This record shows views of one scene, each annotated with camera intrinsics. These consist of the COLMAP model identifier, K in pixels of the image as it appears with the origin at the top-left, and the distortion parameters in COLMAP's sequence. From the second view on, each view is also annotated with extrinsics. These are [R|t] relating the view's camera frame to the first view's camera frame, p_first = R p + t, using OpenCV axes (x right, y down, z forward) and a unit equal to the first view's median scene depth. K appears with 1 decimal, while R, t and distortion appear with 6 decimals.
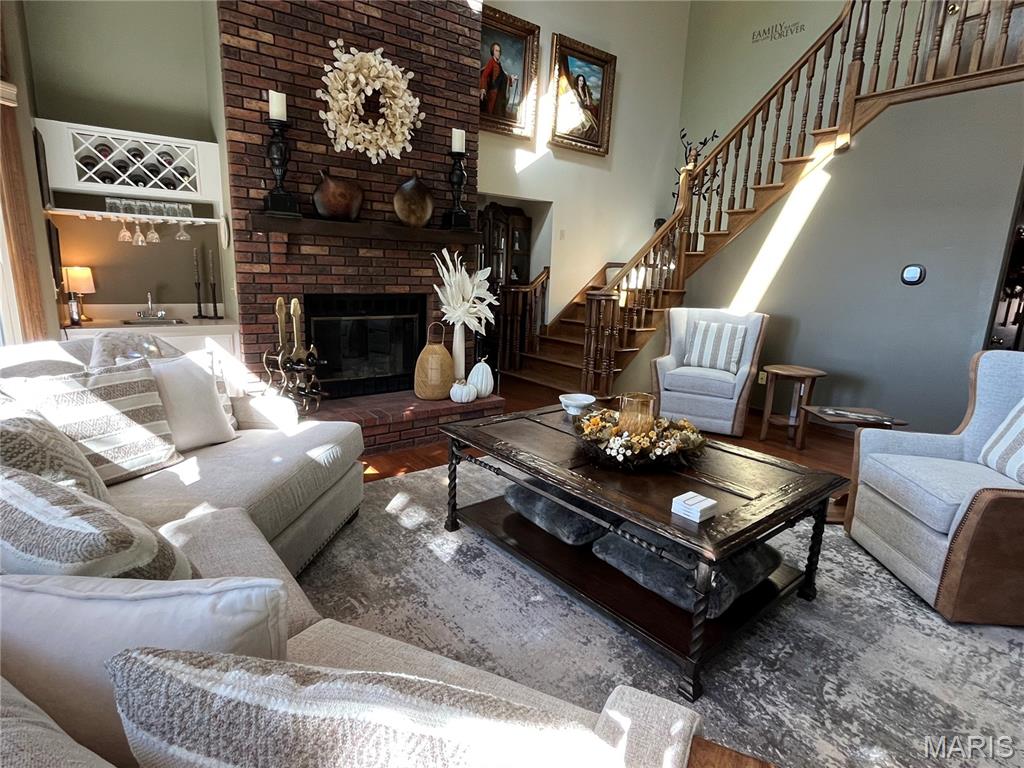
lens RADIAL K [[552.2, 0, 511.0], [0, 552.2, 385.1], [0, 0, 1]] dist [0.001025, 0.000128]
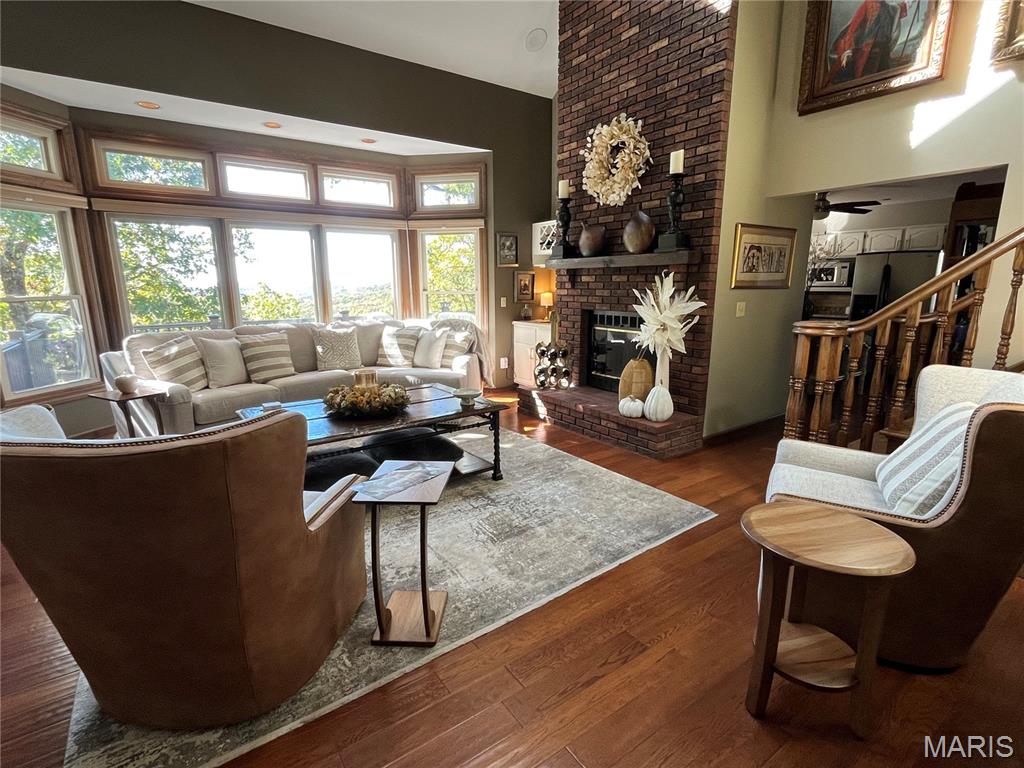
lens RADIAL K [[497.4, 0, 506.1], [0, 497.4, 385.6], [0, 0, 1]] dist [-0.001664, -0.000077]
pose [[-0.061672, 0.166766, -0.984066, 0.876828], [-0.207282, 0.962306, 0.176069, -0.146743], [0.976335, 0.214838, -0.024780, 0.806328]]
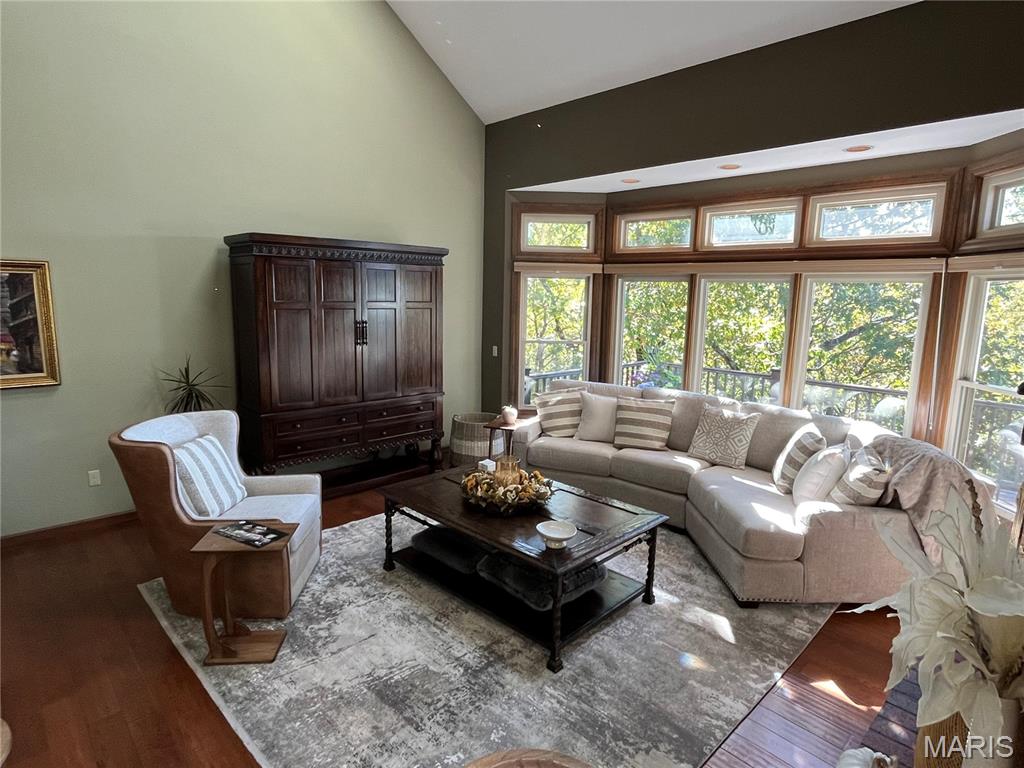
lens RADIAL K [[569.4, 0, 510.5], [0, 569.4, 387.9], [0, 0, 1]] dist [-0.003392, -0.001312]
pose [[-0.993771, -0.043386, -0.102651, 0.218852], [-0.078172, 0.927872, 0.364613, -0.377919], [0.079428, 0.370366, -0.925484, 1.283474]]
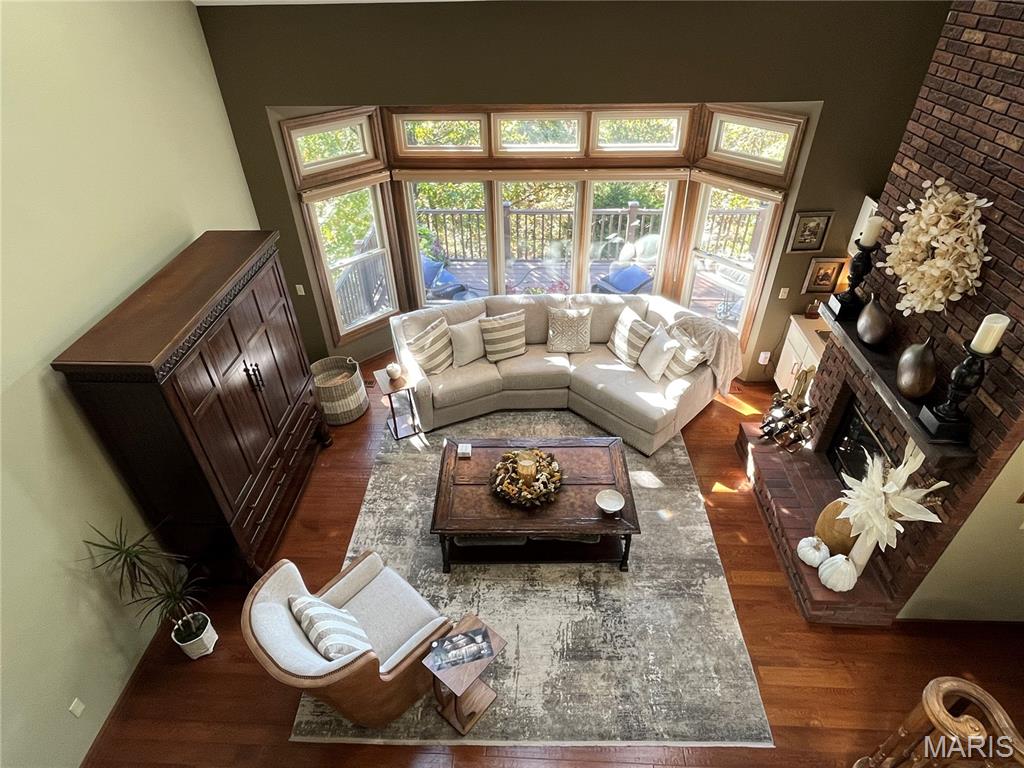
lens RADIAL K [[569.4, 0, 507.9], [0, 569.4, 379.3], [0, 0, 1]] dist [-0.003392, -0.001312]
pose [[-0.658407, 0.435102, -0.614156, 0.720683], [-0.159699, 0.716640, 0.678913, -0.775192], [0.735525, 0.545081, -0.402355, 0.879415]]
